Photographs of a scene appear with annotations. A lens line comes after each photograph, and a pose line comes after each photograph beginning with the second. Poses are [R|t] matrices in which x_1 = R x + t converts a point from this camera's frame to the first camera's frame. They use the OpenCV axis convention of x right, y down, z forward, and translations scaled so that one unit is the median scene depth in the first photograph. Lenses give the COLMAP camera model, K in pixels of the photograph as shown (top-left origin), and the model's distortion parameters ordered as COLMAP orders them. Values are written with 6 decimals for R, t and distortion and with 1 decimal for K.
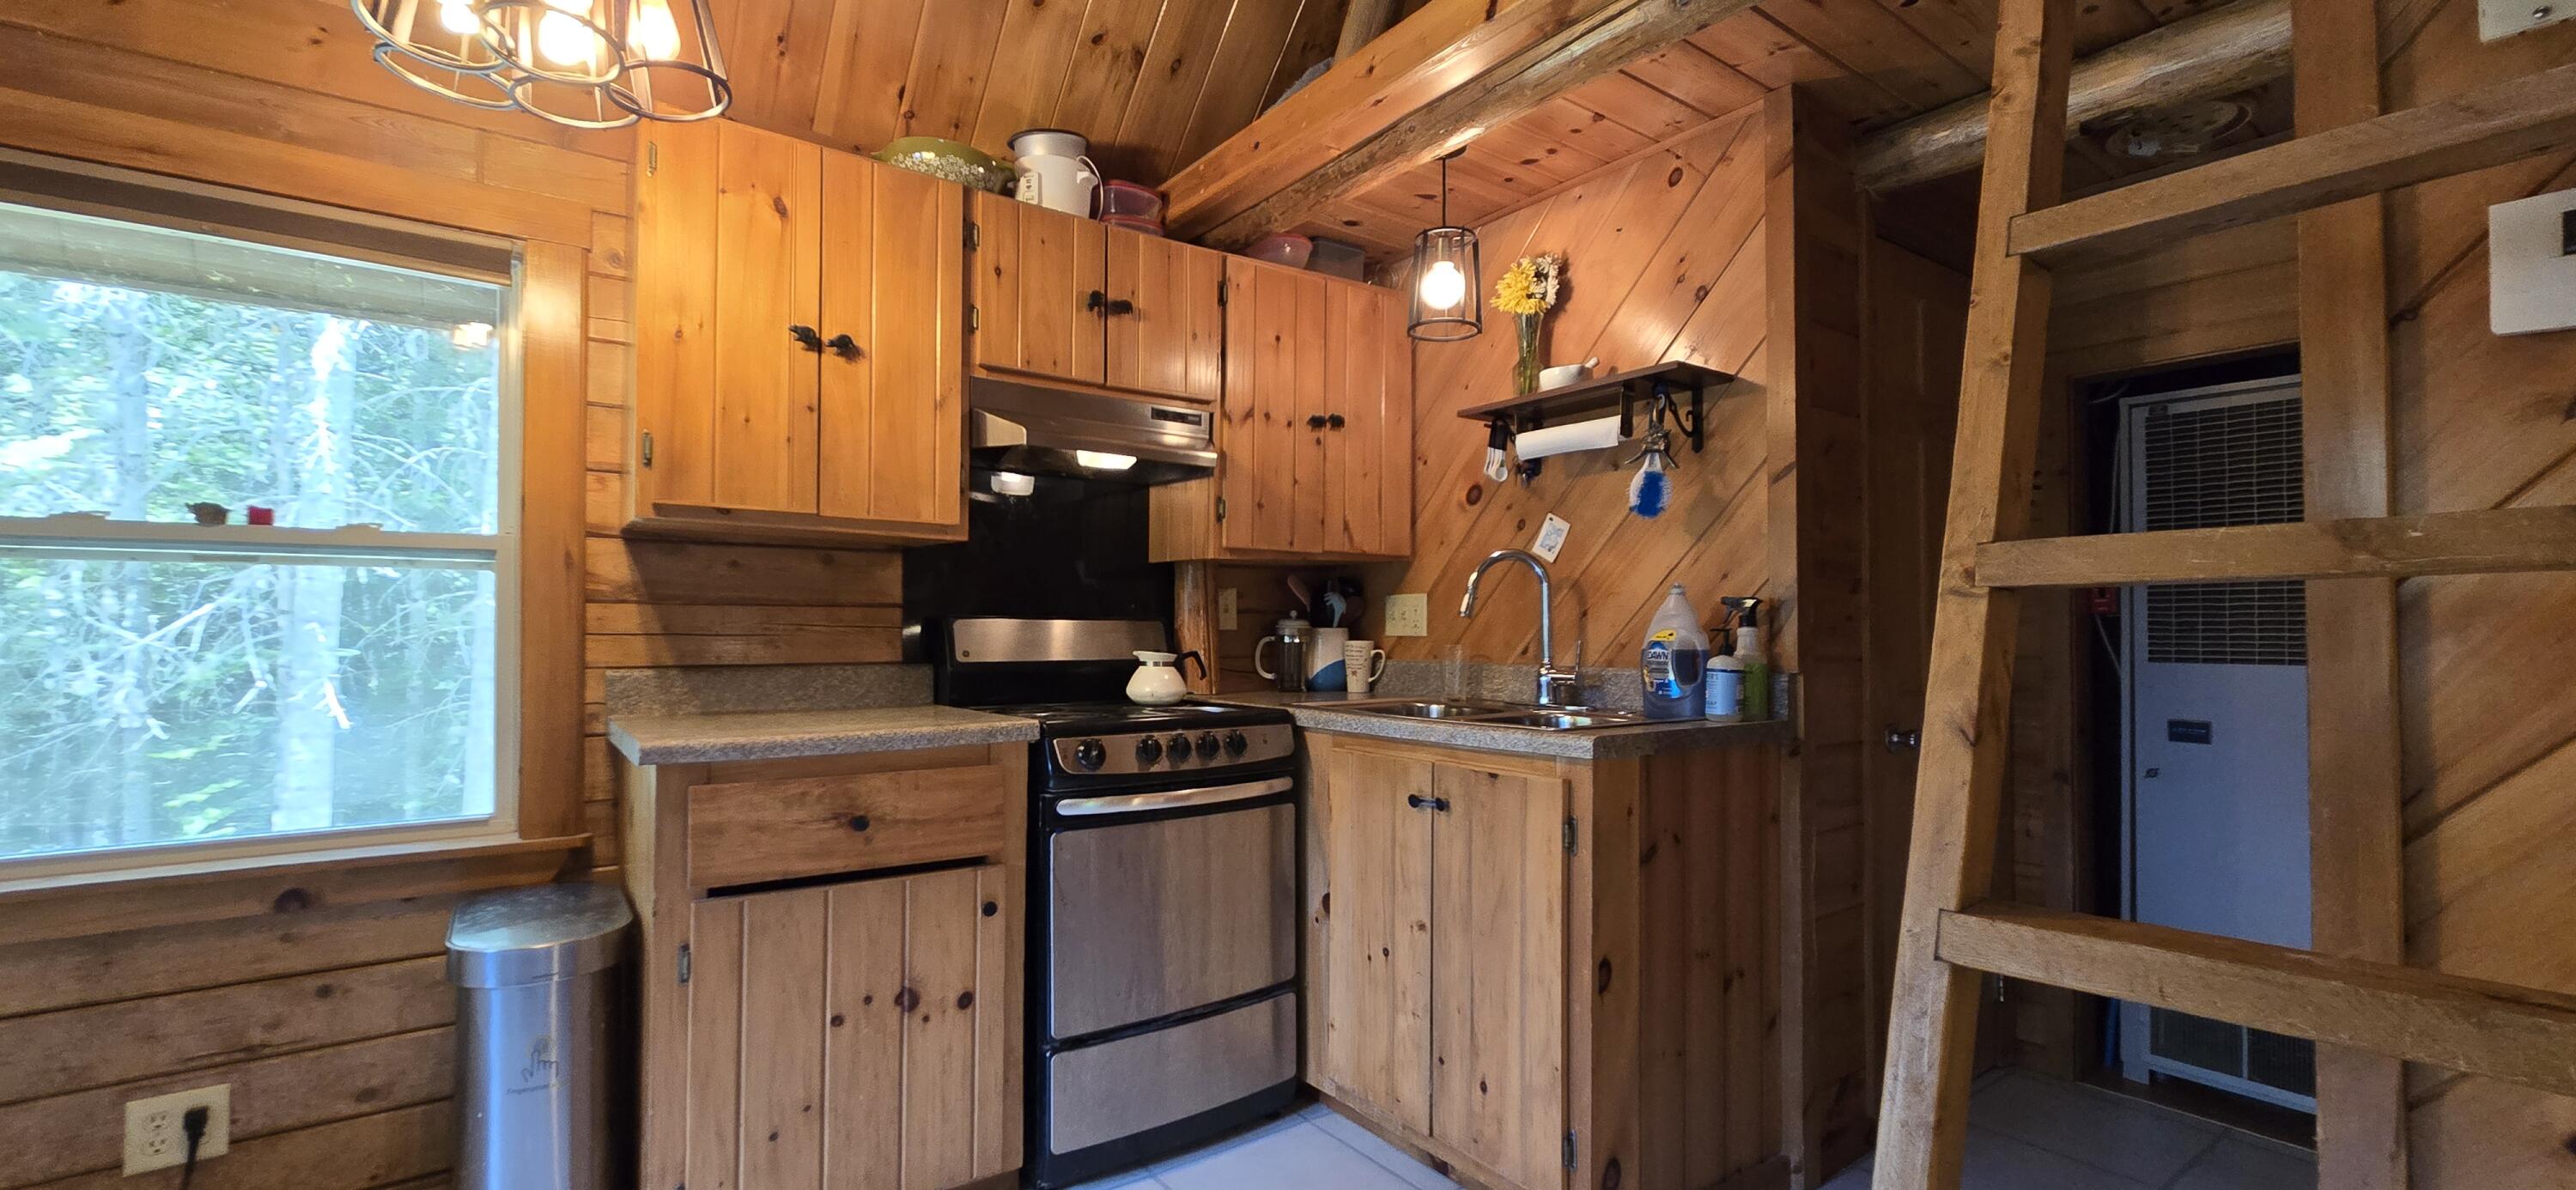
lens RADIAL K [[1057.8, 0, 1262.0], [0, 1057.8, 620.3], [0, 0, 1]] dist [0.008268, 0.000271]
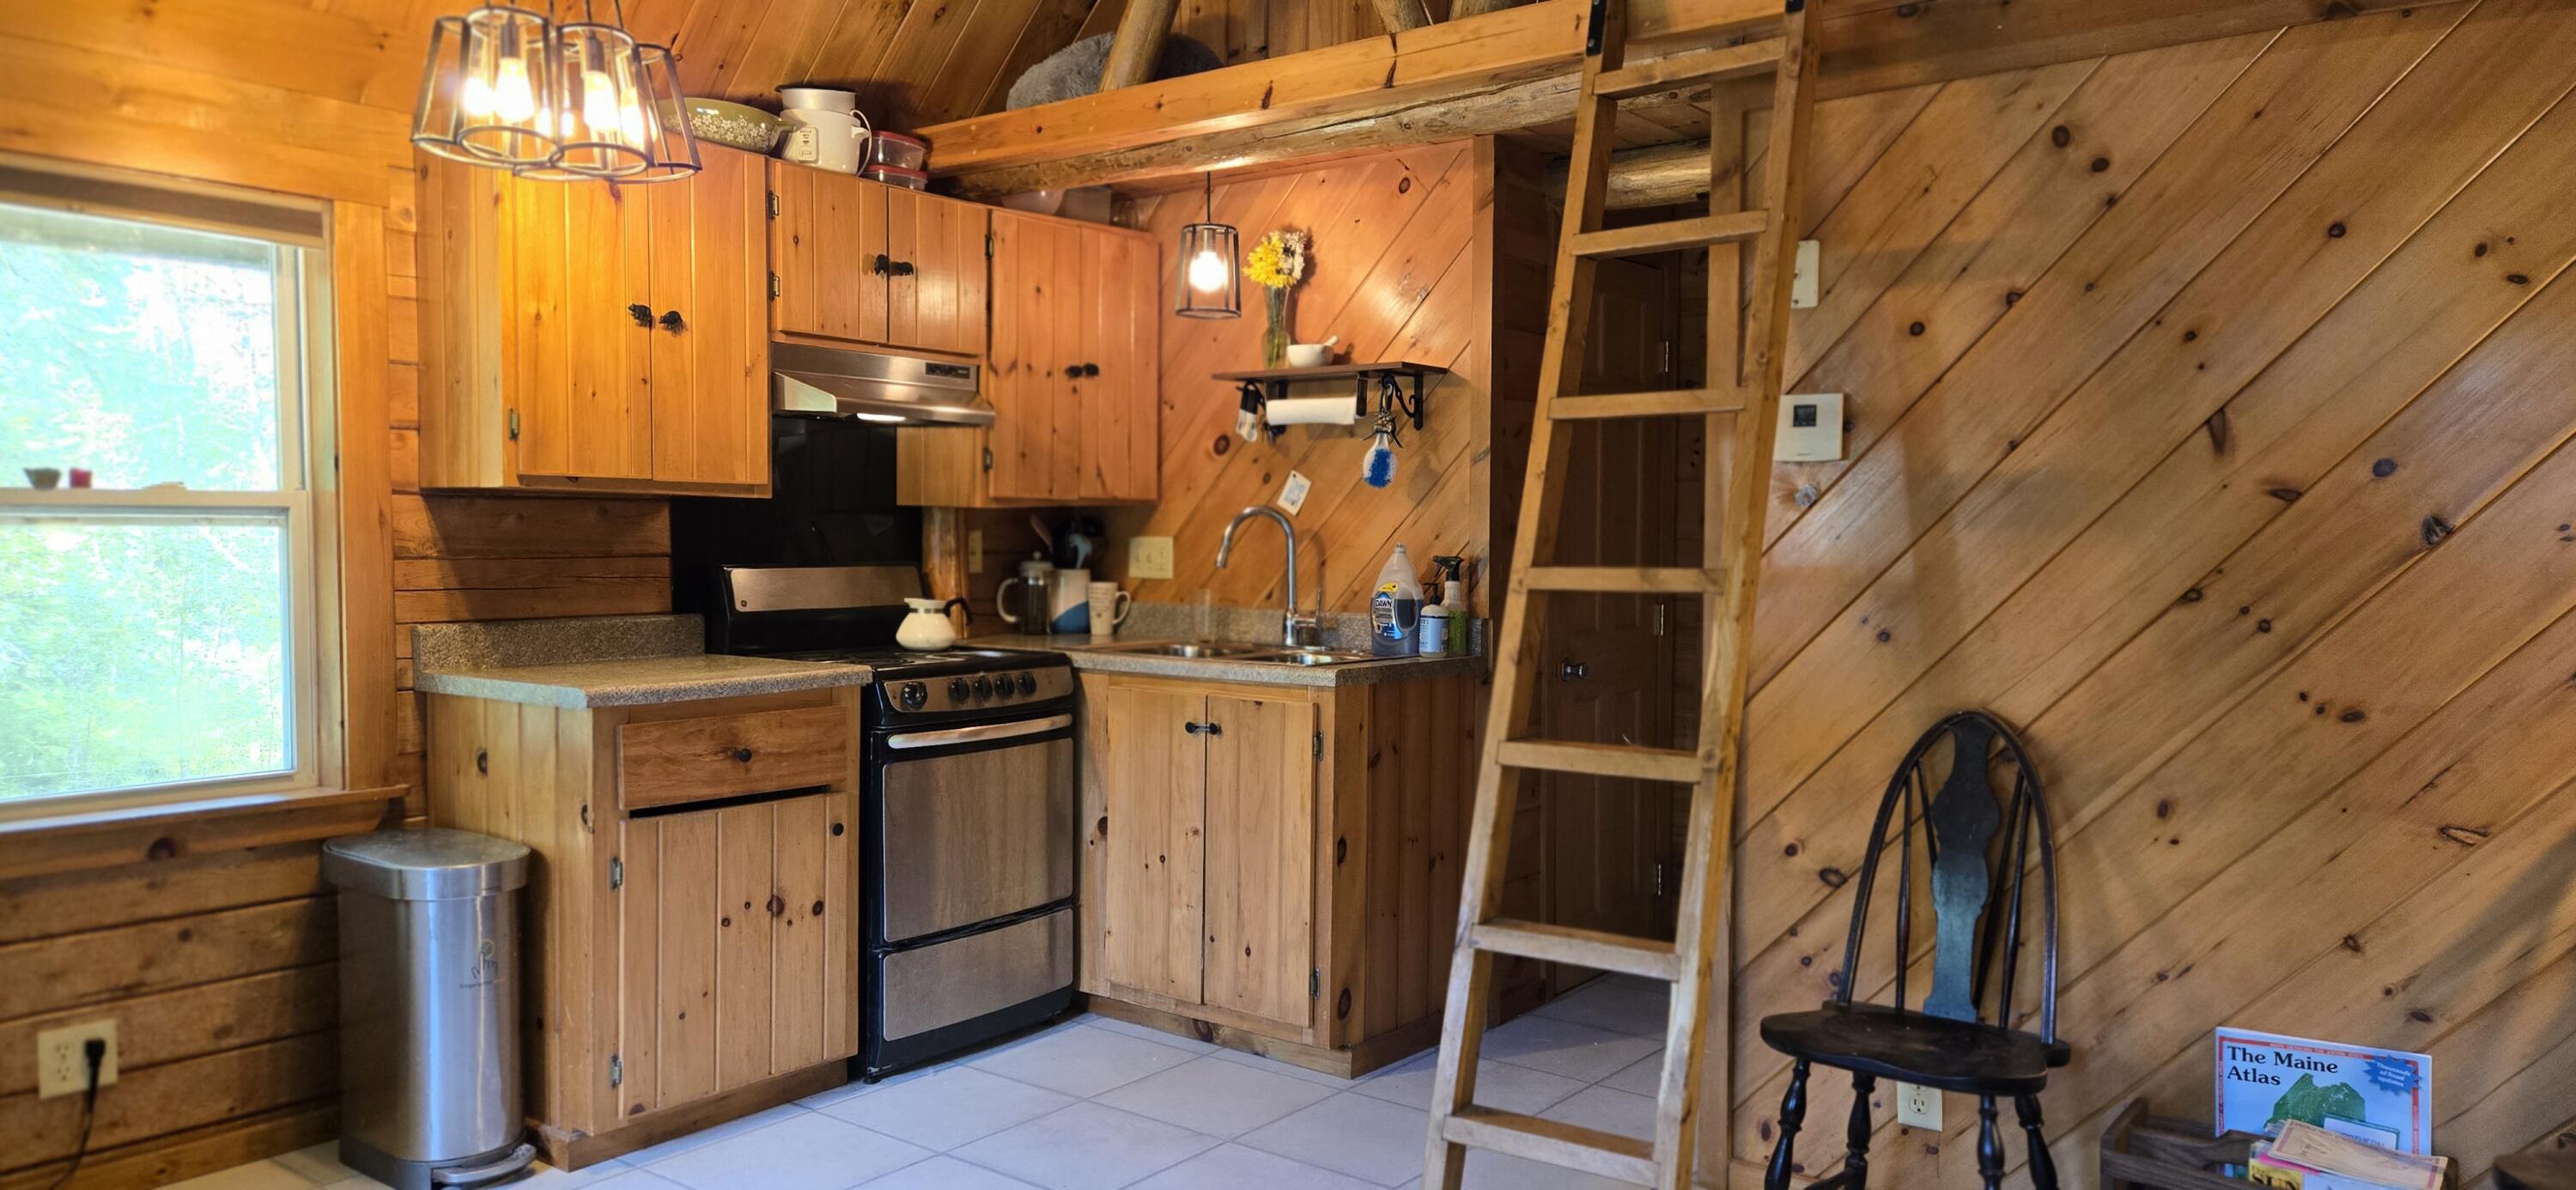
lens RADIAL K [[1732.3, 0, 1295.1], [0, 1732.3, 590.2], [0, 0, 1]] dist [0.076739, -0.051838]
pose [[0.955278, -0.003945, 0.295683, -0.310769], [-0.010897, 0.998762, 0.048531, -0.078220], [-0.295508, -0.049582, 0.954053, -0.864424]]
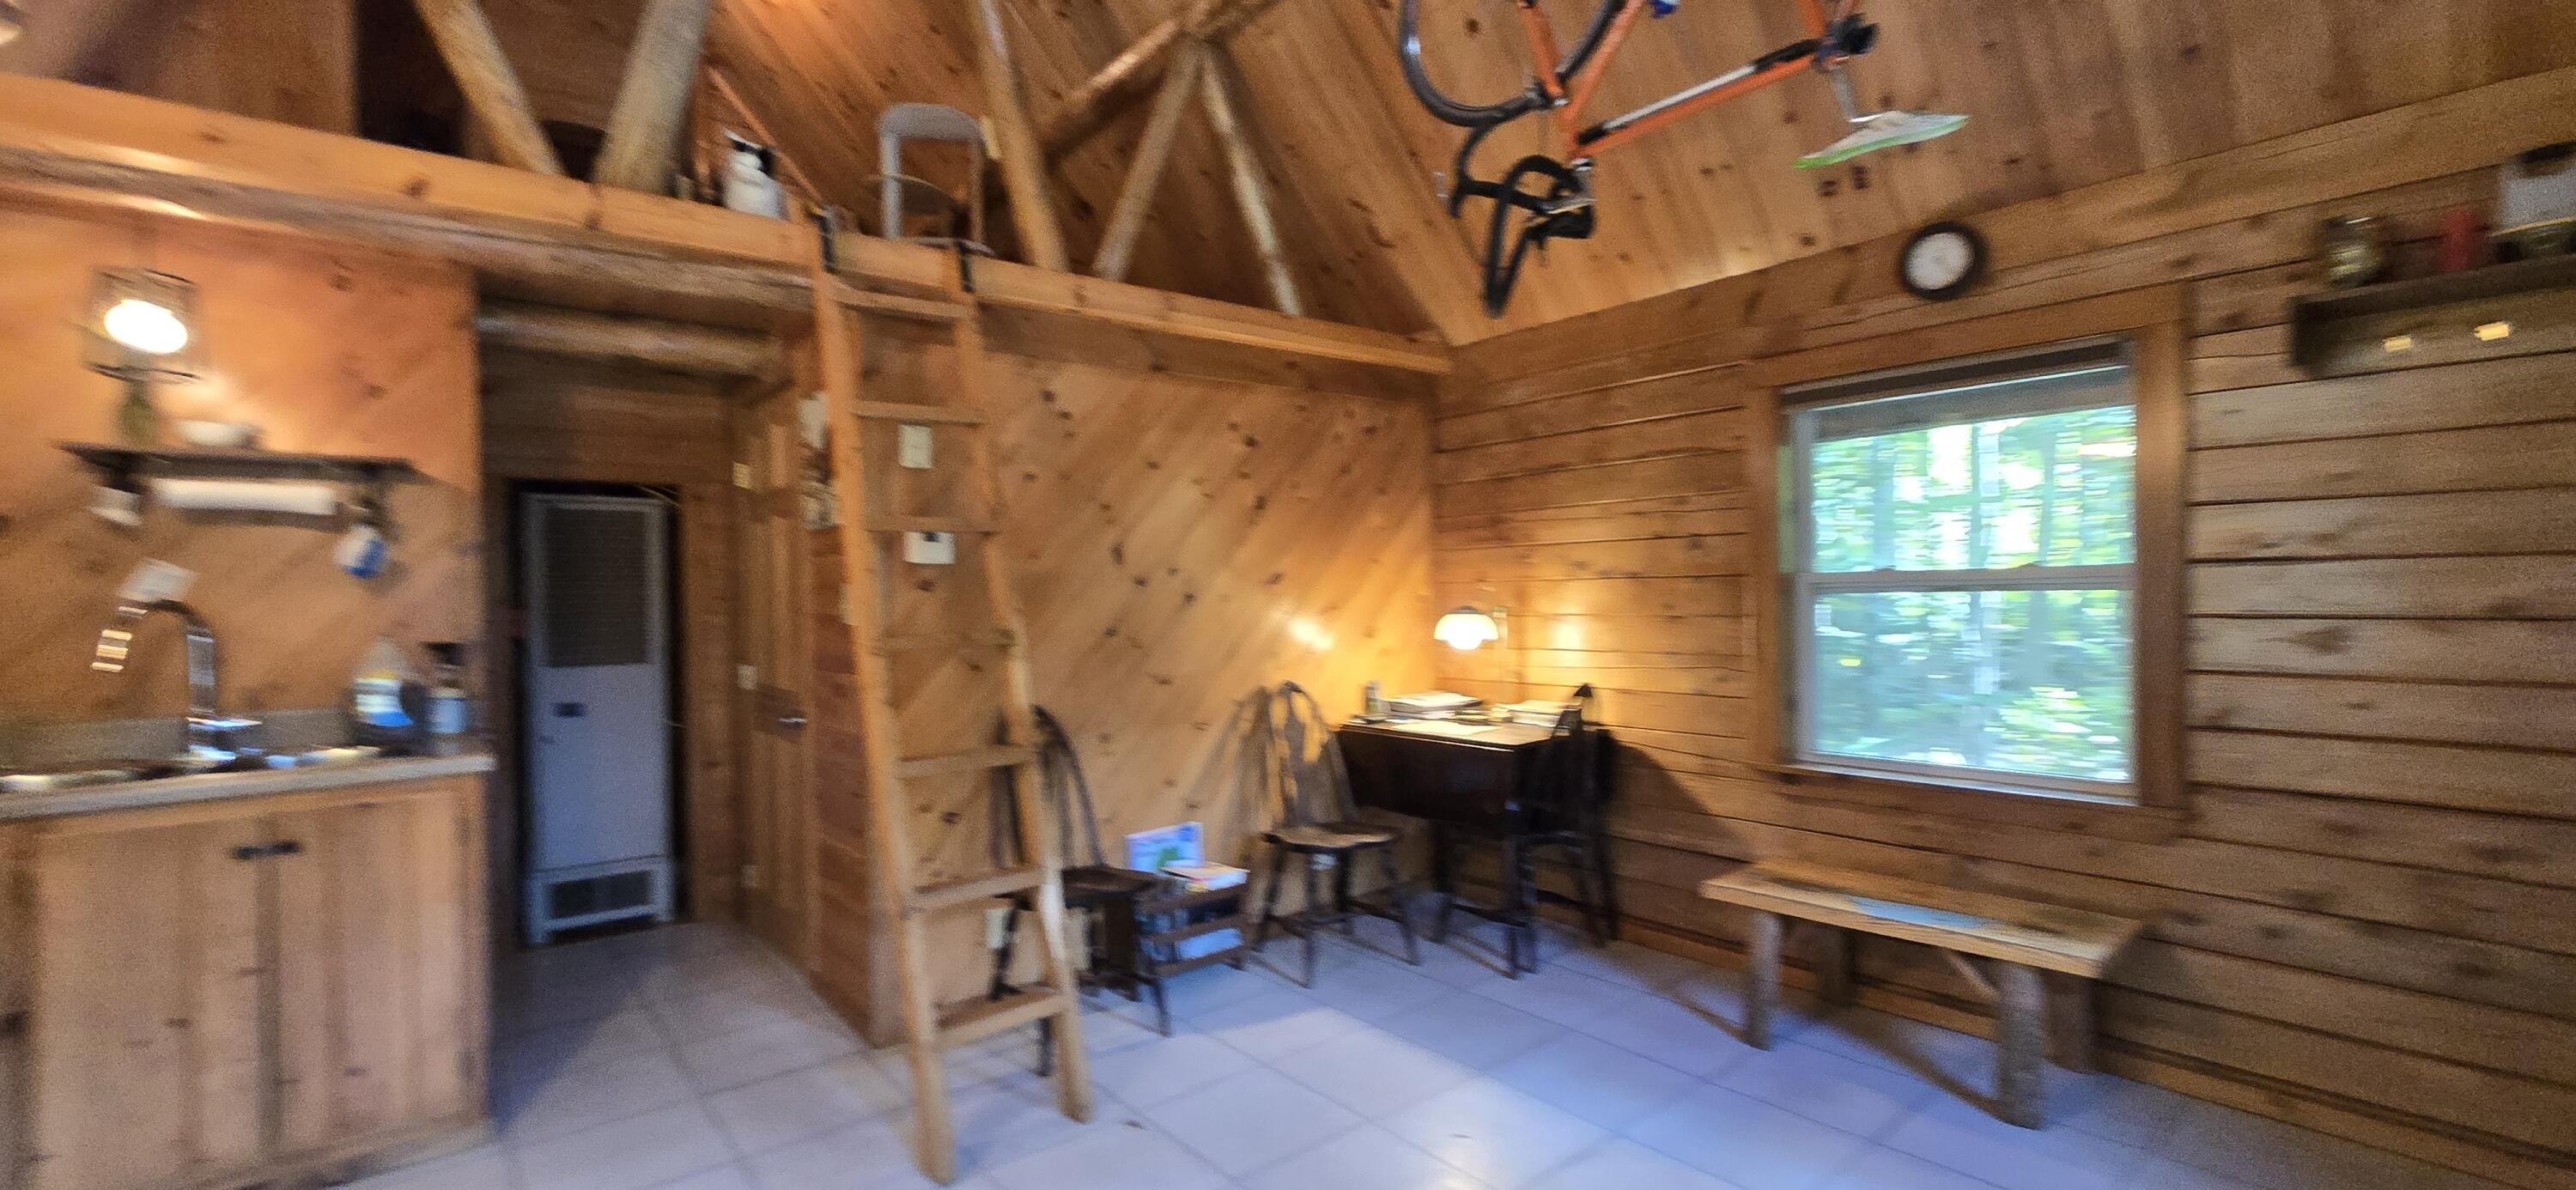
lens RADIAL K [[1057.8, 0, 1254.5], [0, 1057.8, 598.8], [0, 0, 1]] dist [0.008268, 0.000271]
pose [[-0.054014, -0.004059, 0.998532, -0.925485], [0.007421, 0.999962, 0.004466, -0.074708], [-0.998513, 0.007652, -0.053982, 0.060711]]
